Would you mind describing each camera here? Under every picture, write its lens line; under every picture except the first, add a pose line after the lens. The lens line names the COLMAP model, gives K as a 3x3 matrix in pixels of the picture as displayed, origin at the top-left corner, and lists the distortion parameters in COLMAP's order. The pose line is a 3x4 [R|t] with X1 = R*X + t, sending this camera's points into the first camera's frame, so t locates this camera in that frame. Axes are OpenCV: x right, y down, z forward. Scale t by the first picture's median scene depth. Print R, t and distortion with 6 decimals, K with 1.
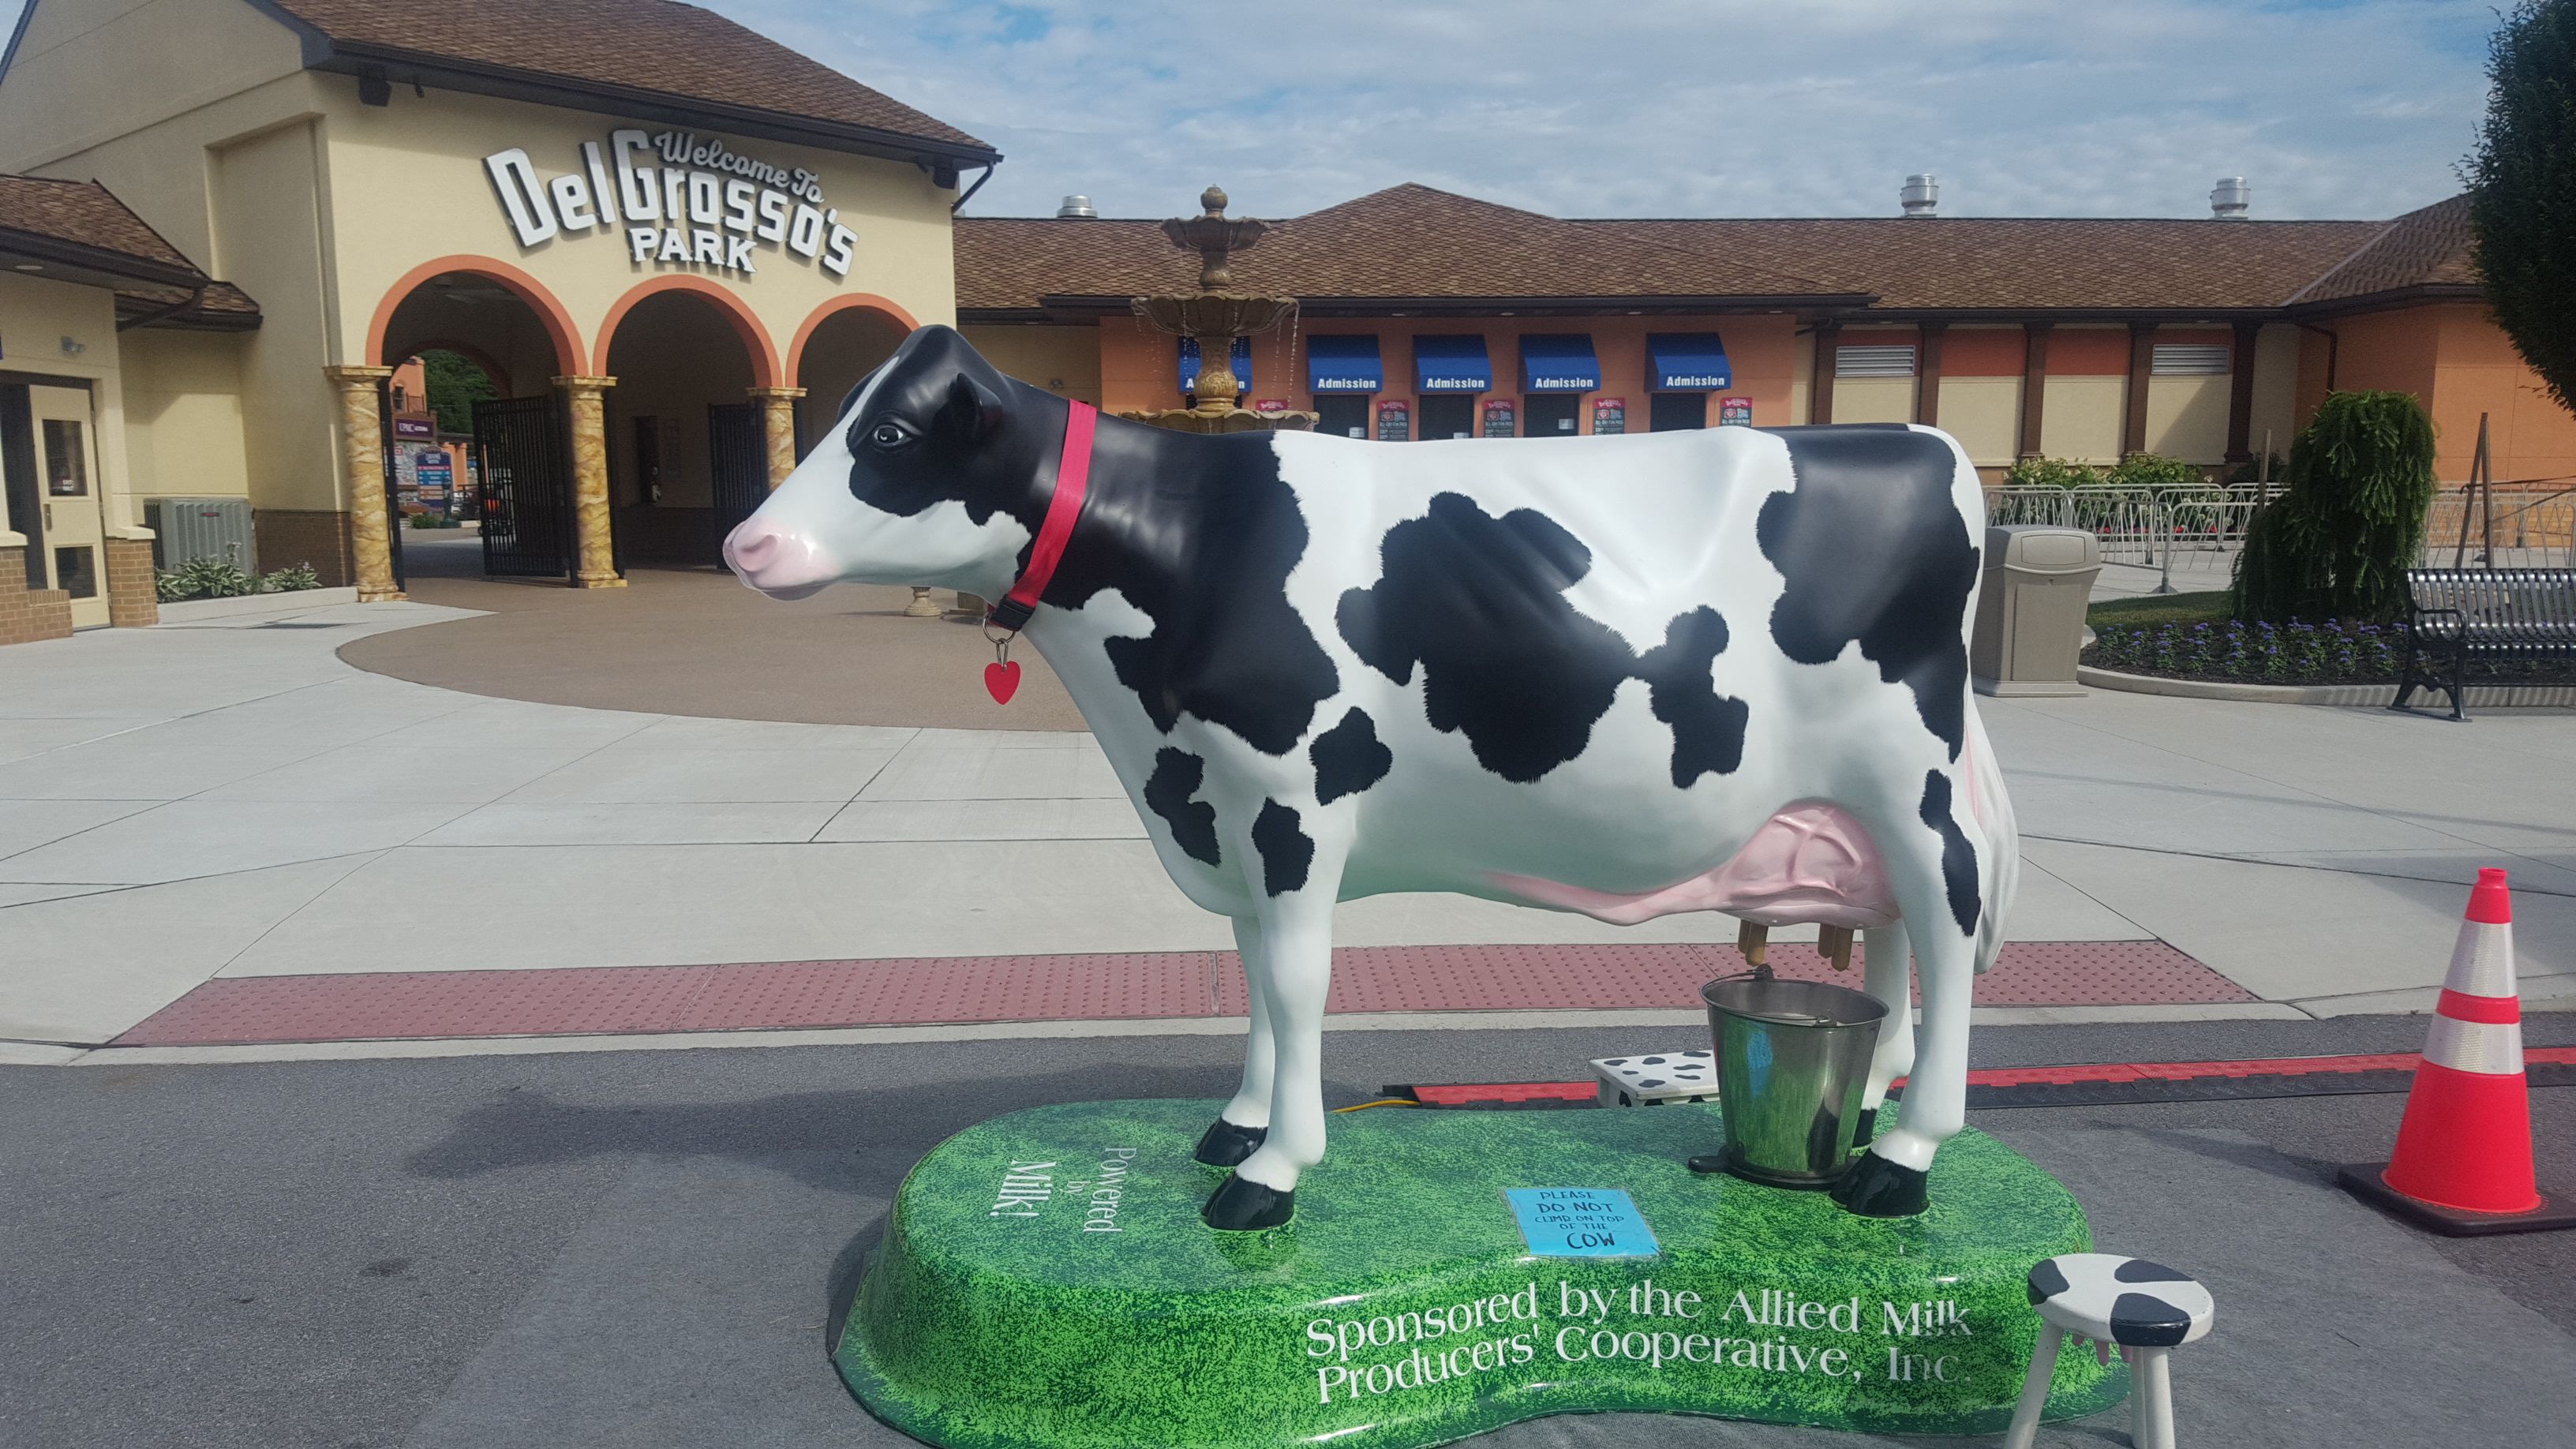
lens RADIAL K [[1895.3, 0, 1288.5], [0, 1895.3, 729.4], [0, 0, 1]] dist [-0.030438, -0.002761]
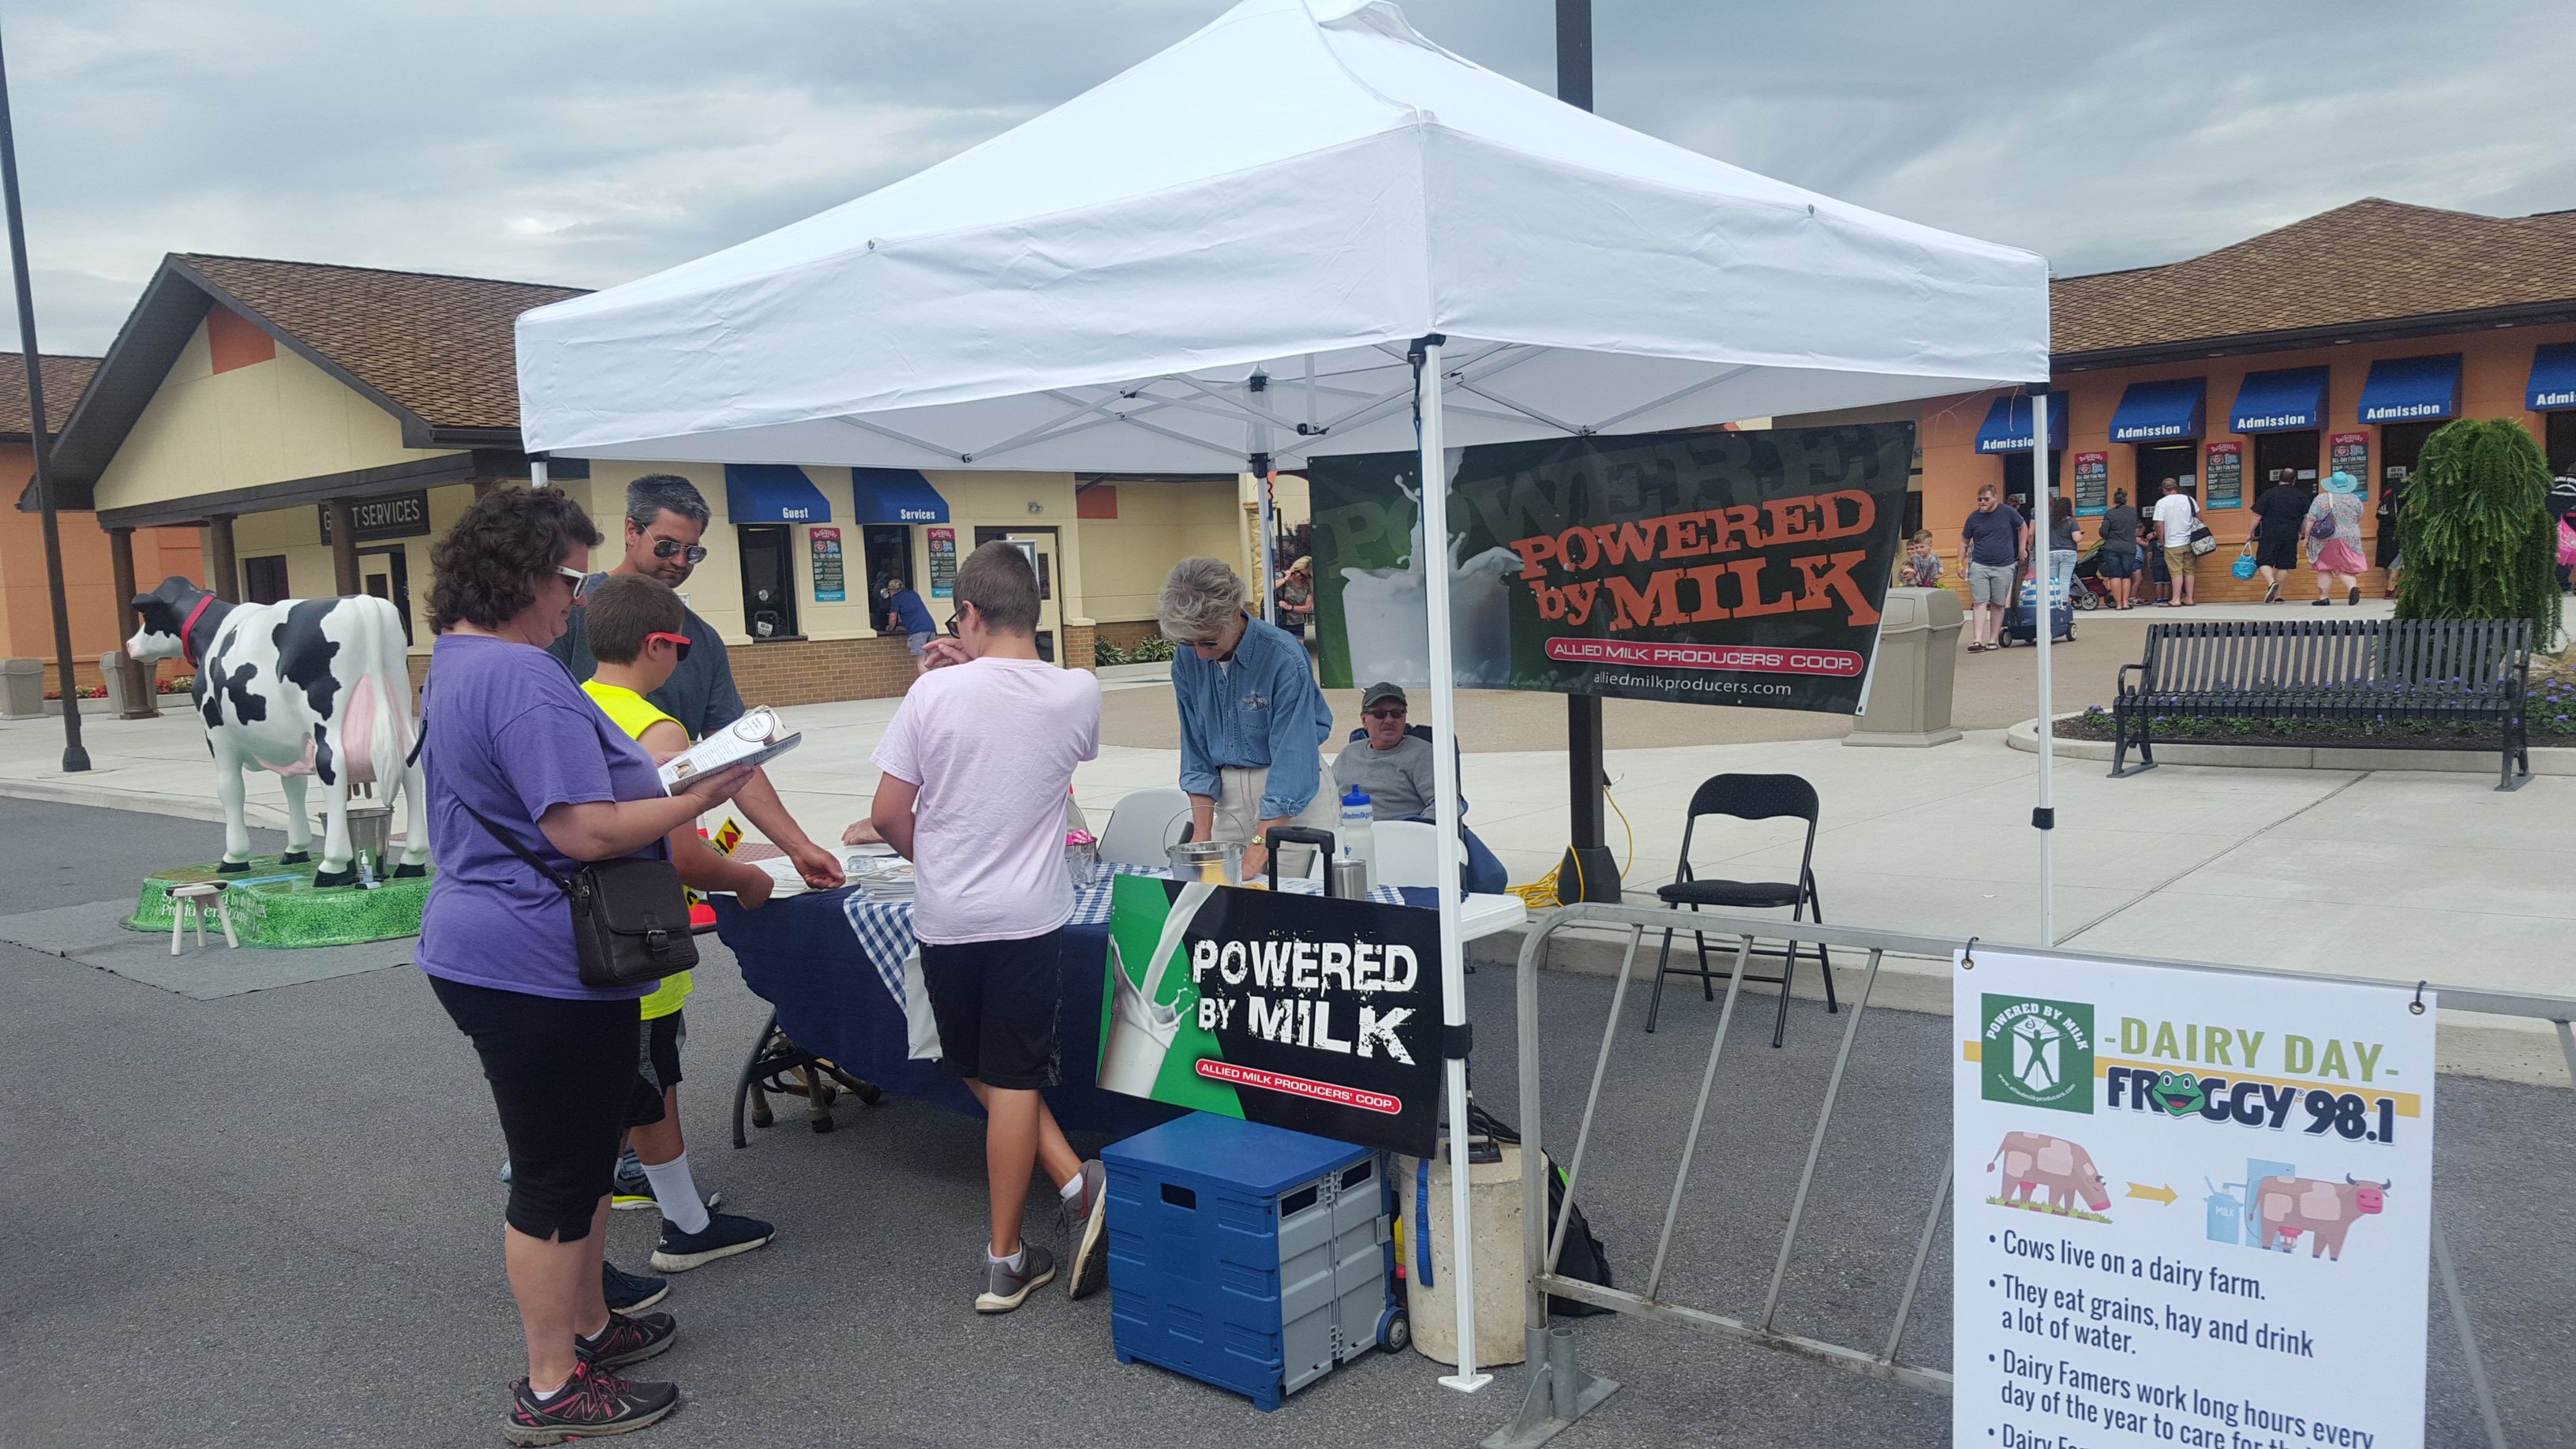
lens RADIAL K [[1895.3, 0, 1288.0], [0, 1895.3, 730.1], [0, 0, 1]] dist [-0.030438, -0.002761]
pose [[0.752718, 0.026480, -0.657810, 3.142486], [-0.043627, 0.999001, -0.009706, -0.002999], [0.656896, 0.036005, 0.753121, -0.119603]]
